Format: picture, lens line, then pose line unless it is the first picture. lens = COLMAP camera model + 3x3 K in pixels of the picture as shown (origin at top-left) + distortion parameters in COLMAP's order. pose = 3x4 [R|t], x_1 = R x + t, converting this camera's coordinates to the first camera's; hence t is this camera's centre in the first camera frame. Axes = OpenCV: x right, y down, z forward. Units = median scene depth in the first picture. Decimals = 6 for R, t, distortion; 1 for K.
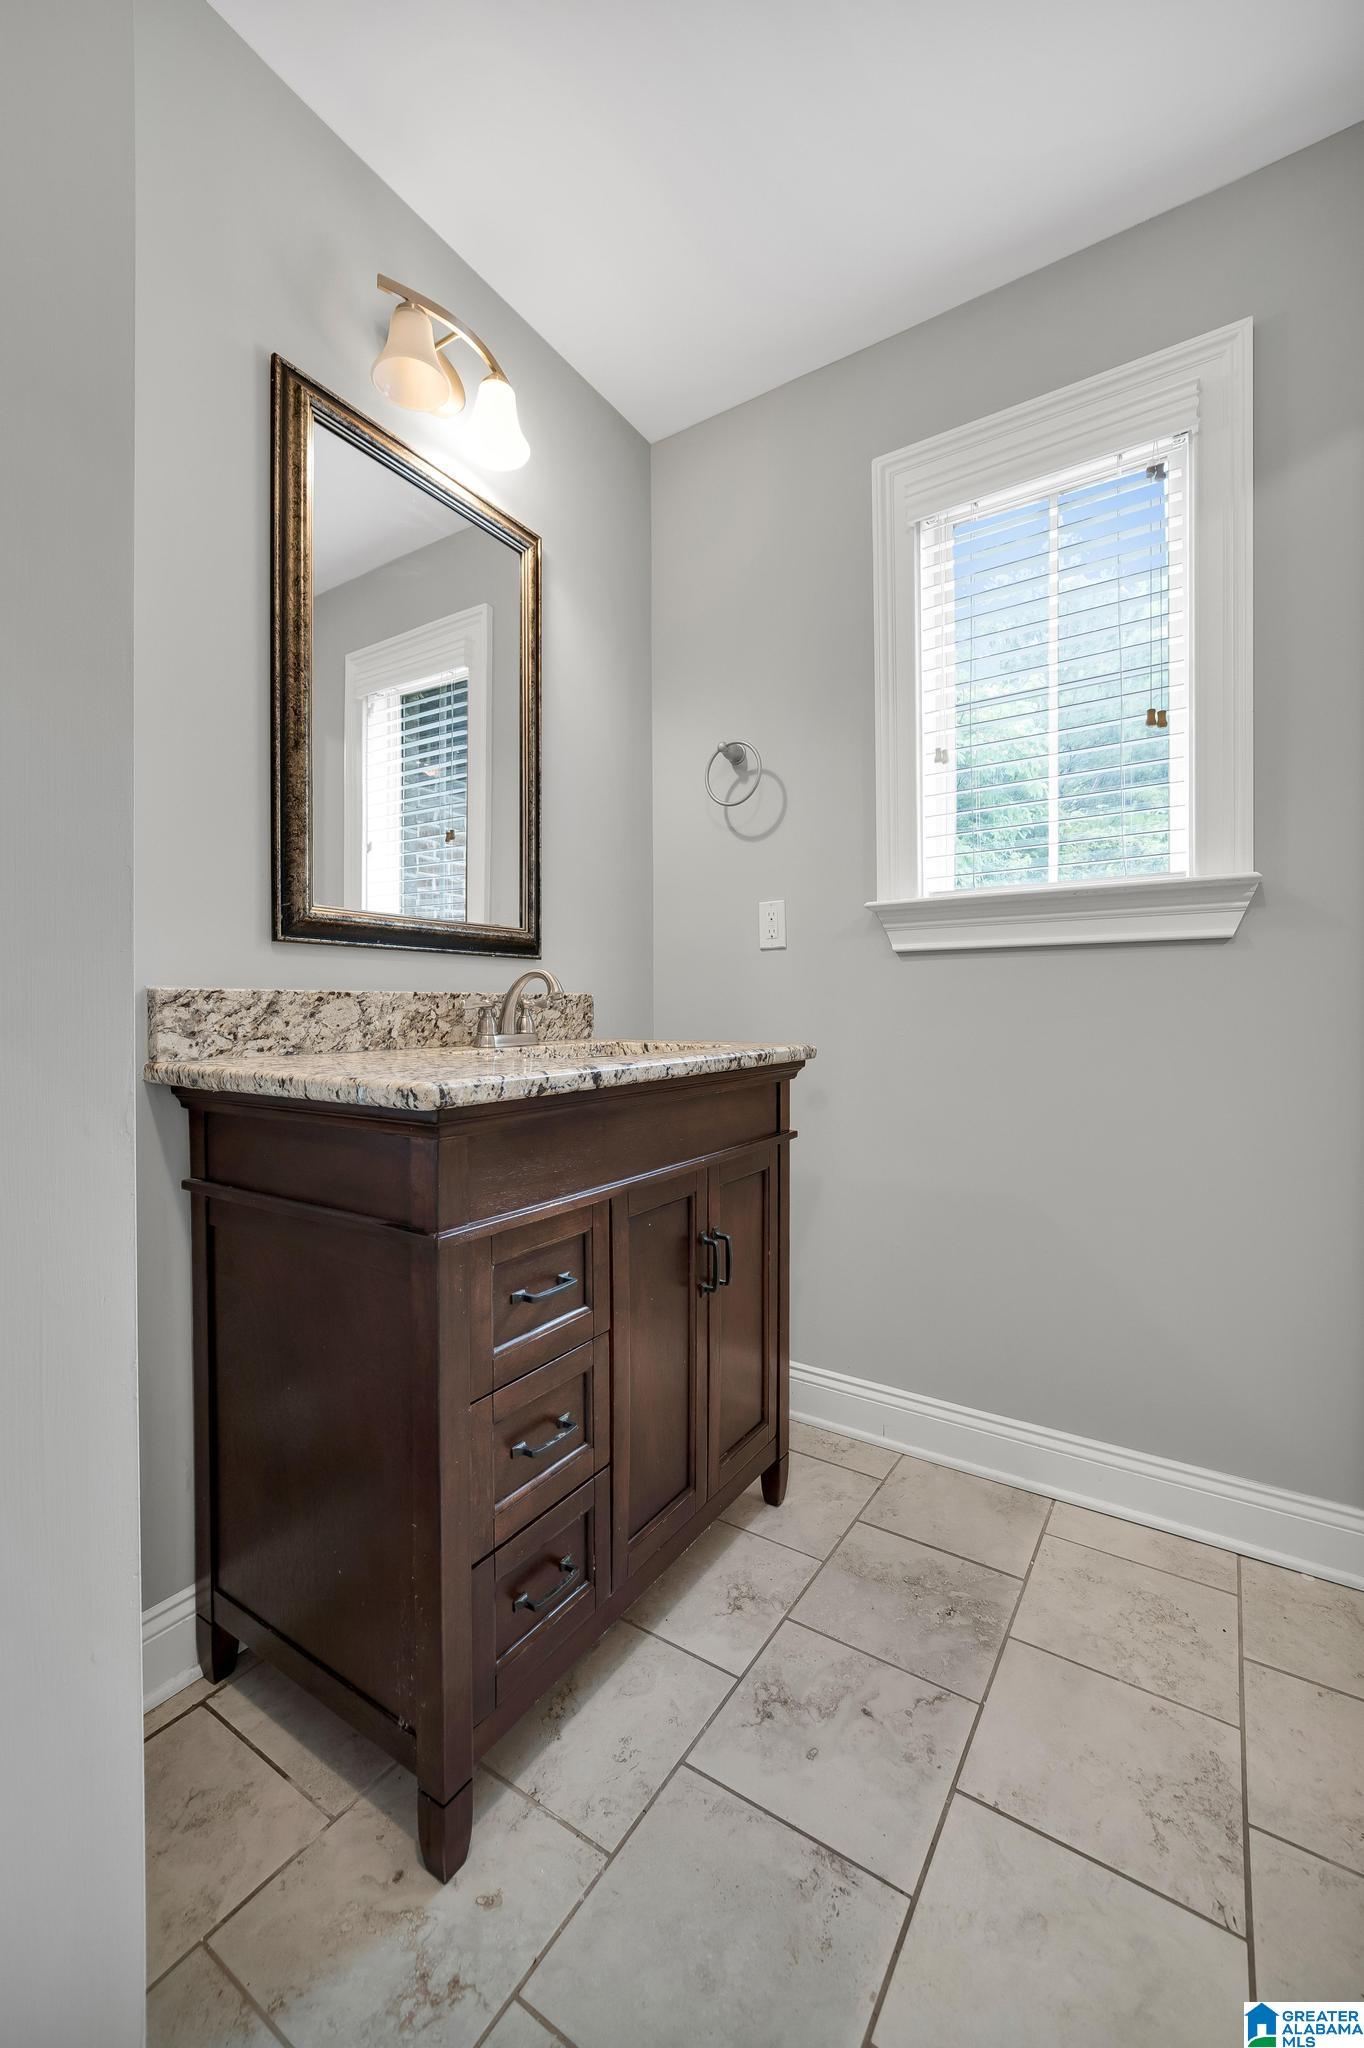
lens RADIAL K [[822.5, 0, 698.2], [0, 822.5, 1017.2], [0, 0, 1]] dist [0.002135, -0.000134]
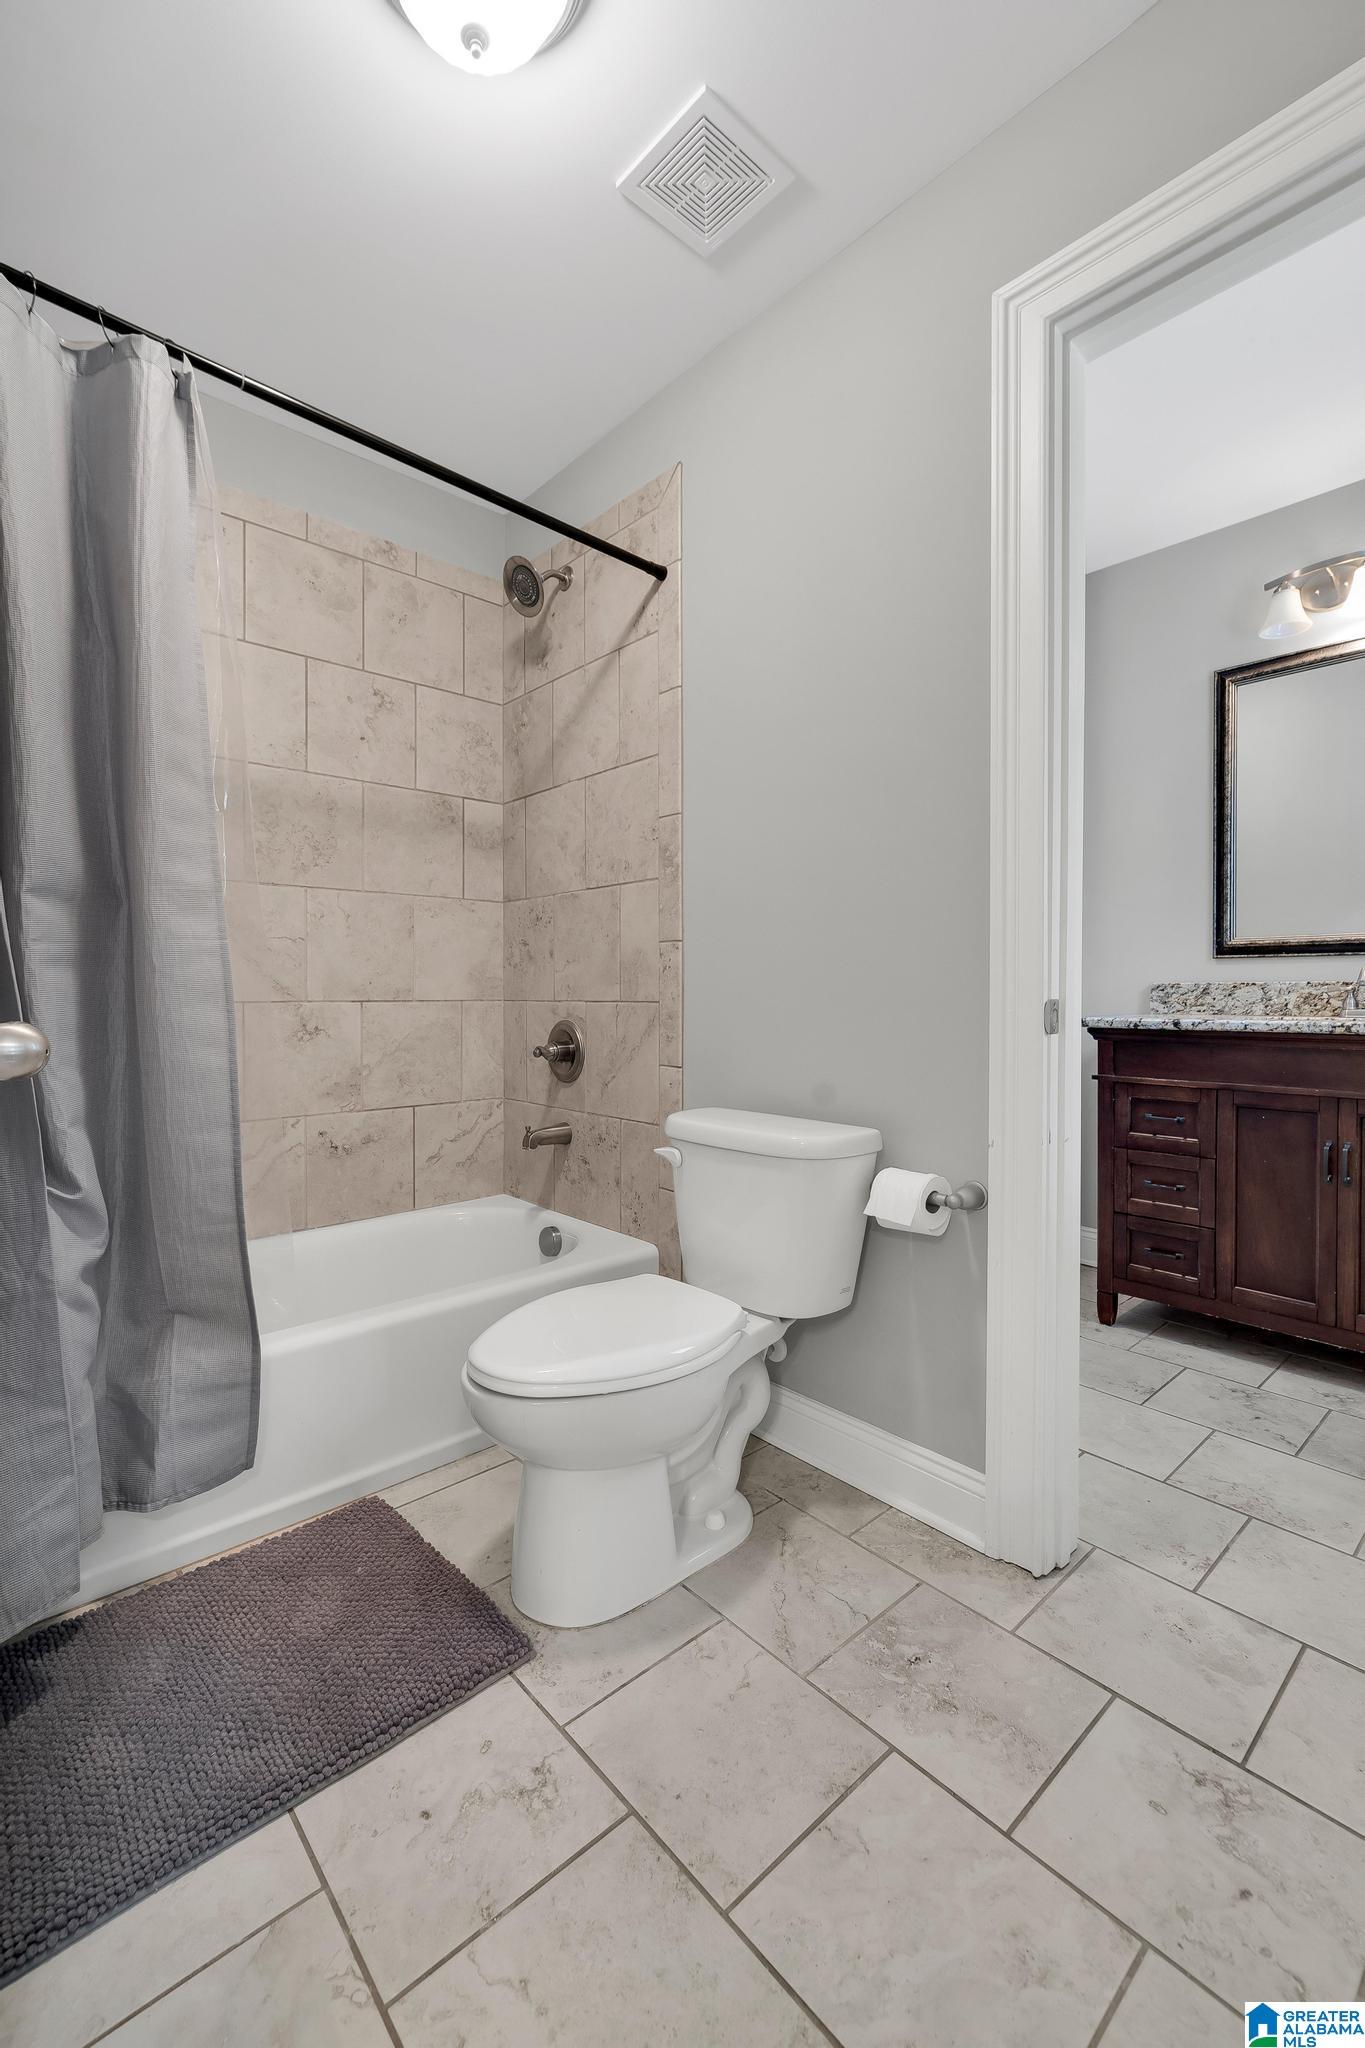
lens RADIAL K [[867.6, 0, 670.0], [0, 867.6, 1017.1], [0, 0, 1]] dist [0.001958, 0.000139]
pose [[-0.261588, 0.026819, -0.964807, 1.948567], [-0.009598, 0.999492, 0.030386, 0.000068], [0.965132, 0.017209, -0.261198, 0.272855]]
